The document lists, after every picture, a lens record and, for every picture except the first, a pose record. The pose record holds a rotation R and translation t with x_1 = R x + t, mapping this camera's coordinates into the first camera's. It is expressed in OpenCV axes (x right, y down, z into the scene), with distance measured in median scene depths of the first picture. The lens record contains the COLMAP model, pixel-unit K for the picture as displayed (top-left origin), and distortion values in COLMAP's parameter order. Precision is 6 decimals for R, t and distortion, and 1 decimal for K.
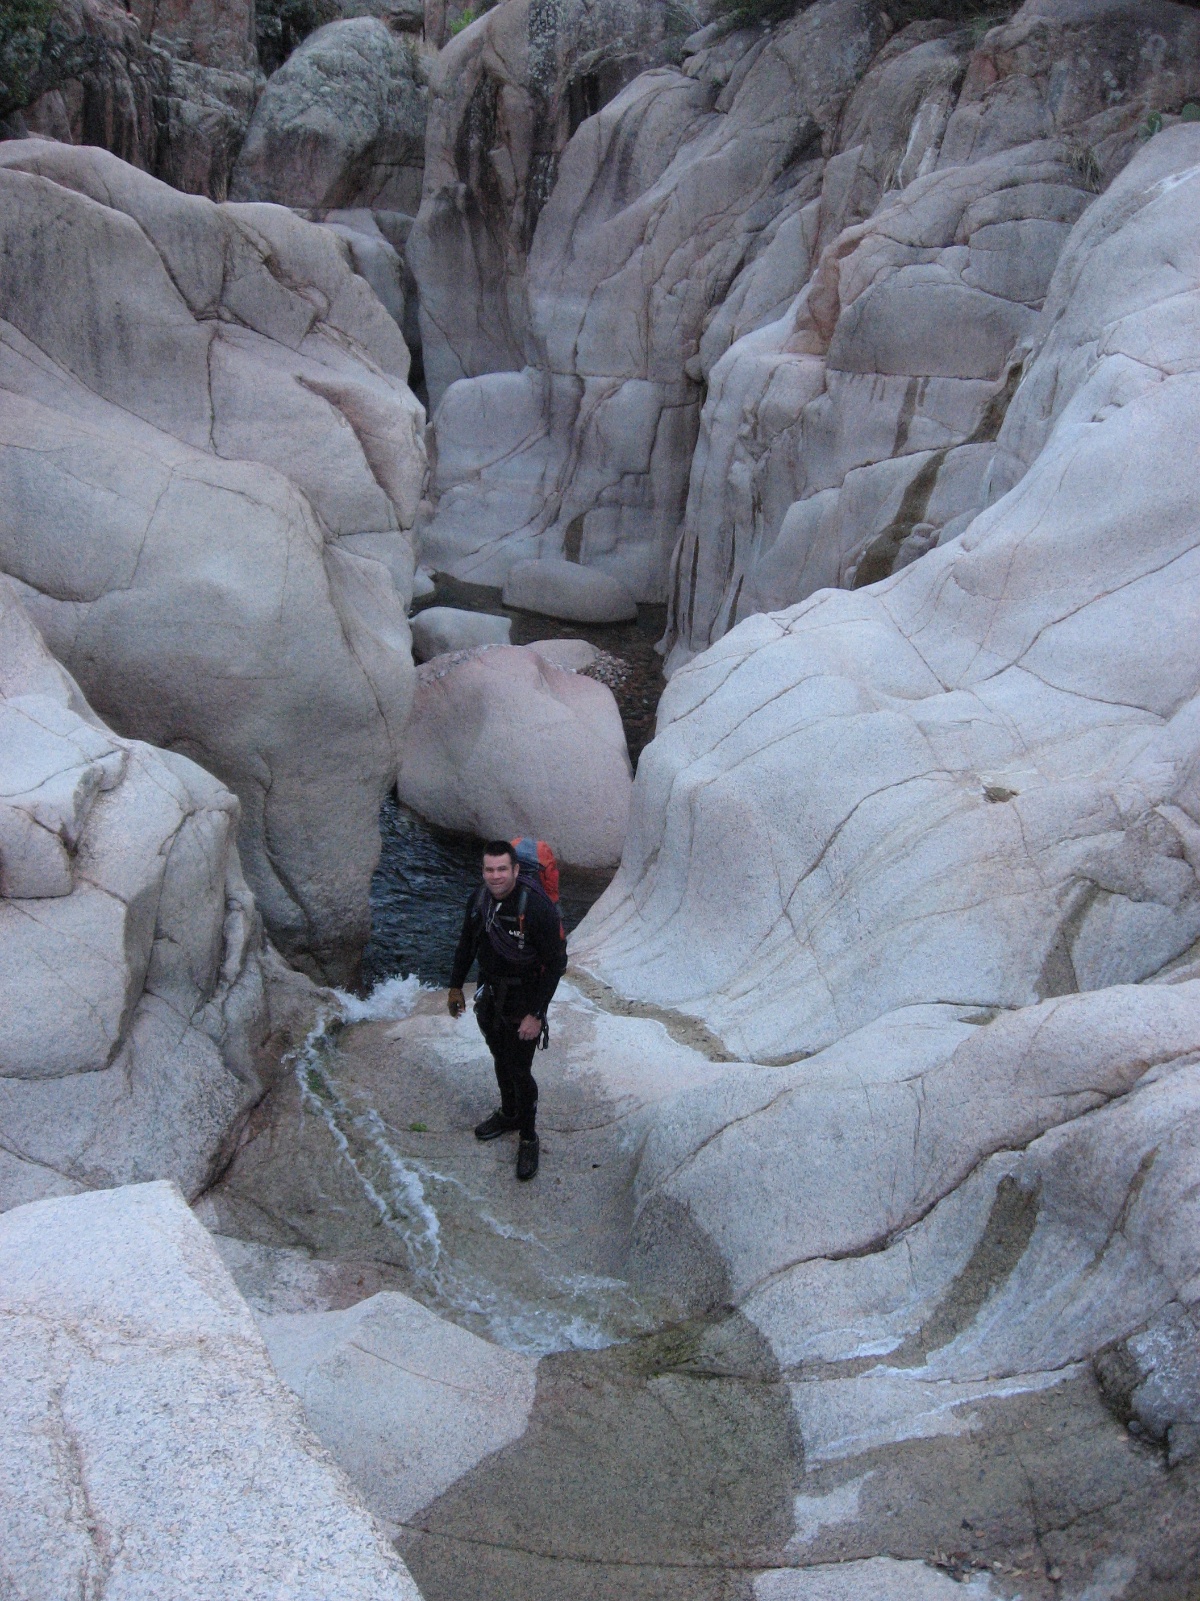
lens RADIAL K [[2005.9, 0, 600.0], [0, 2005.9, 800.5], [0, 0, 1]] dist [-0.187395, 0.023083]
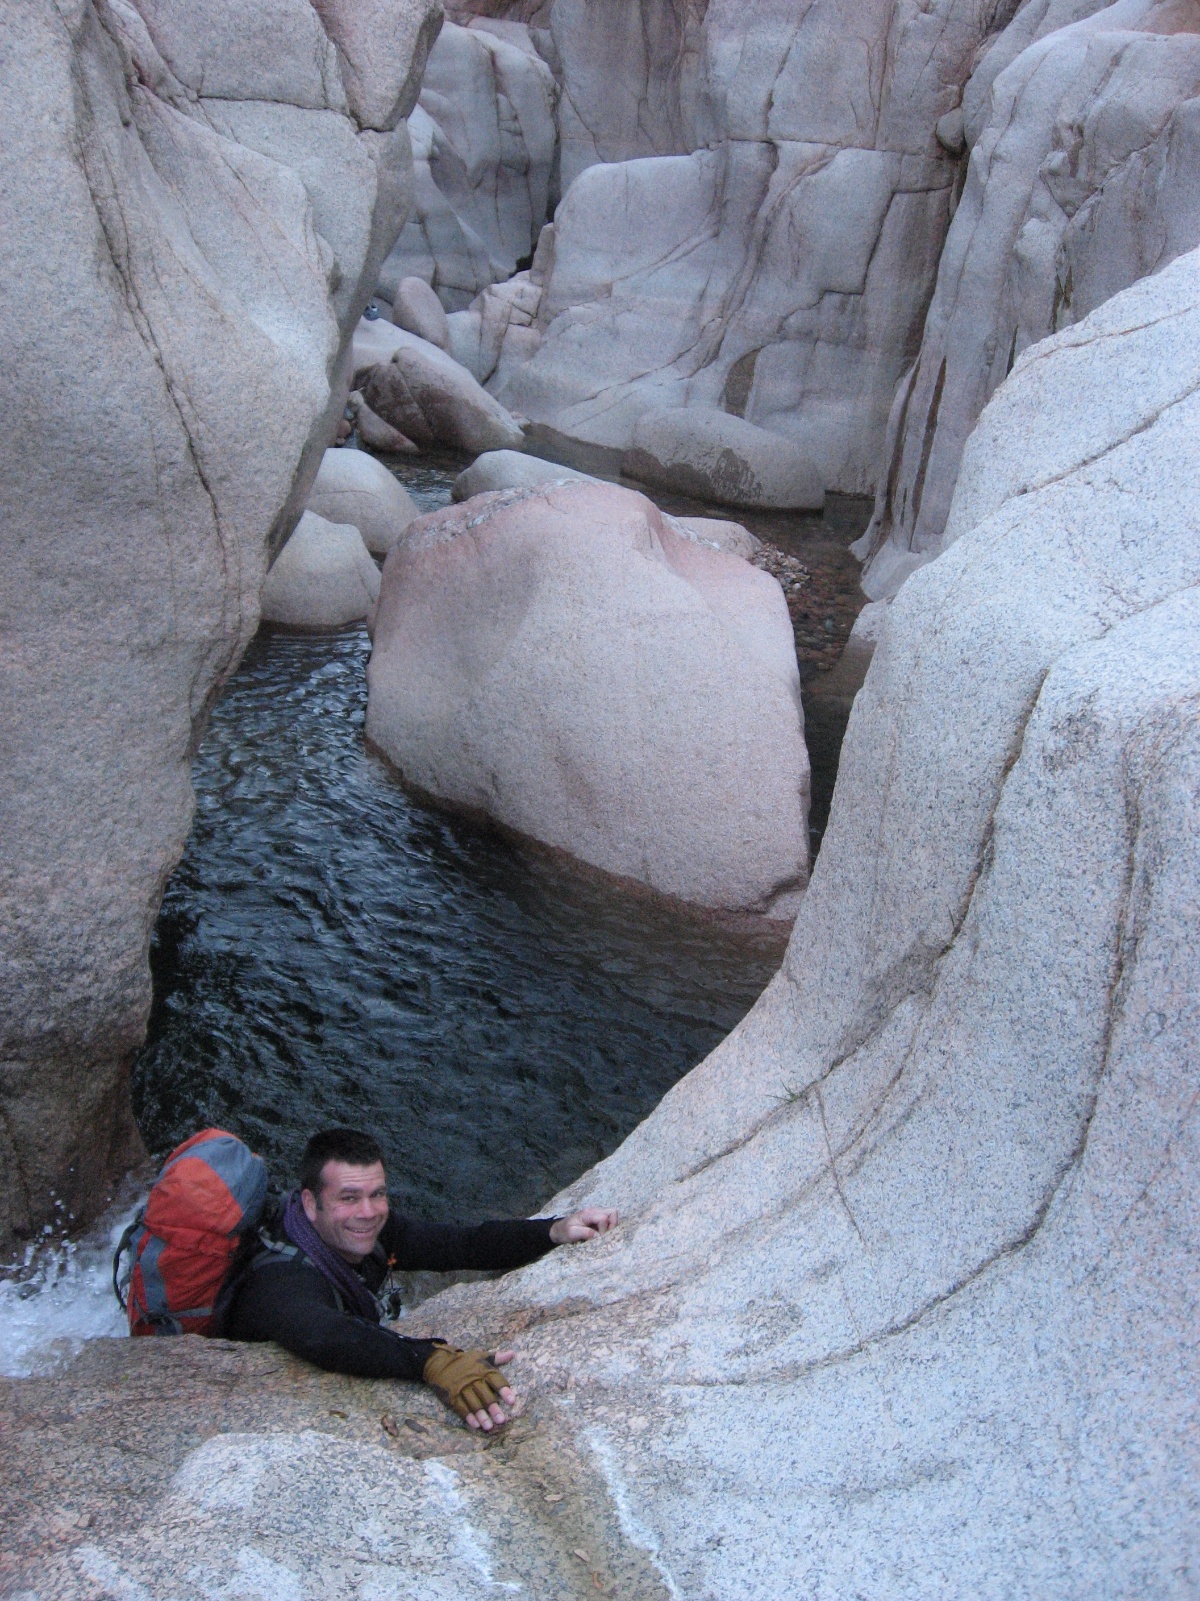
lens RADIAL K [[2005.9, 0, 600.0], [0, 2005.9, 800.5], [0, 0, 1]] dist [-0.187395, 0.023083]
pose [[0.992003, 0.106575, -0.067614, 0.000429], [-0.106094, 0.994299, 0.010682, 0.003539], [0.068367, -0.003423, 0.997654, 0.354853]]
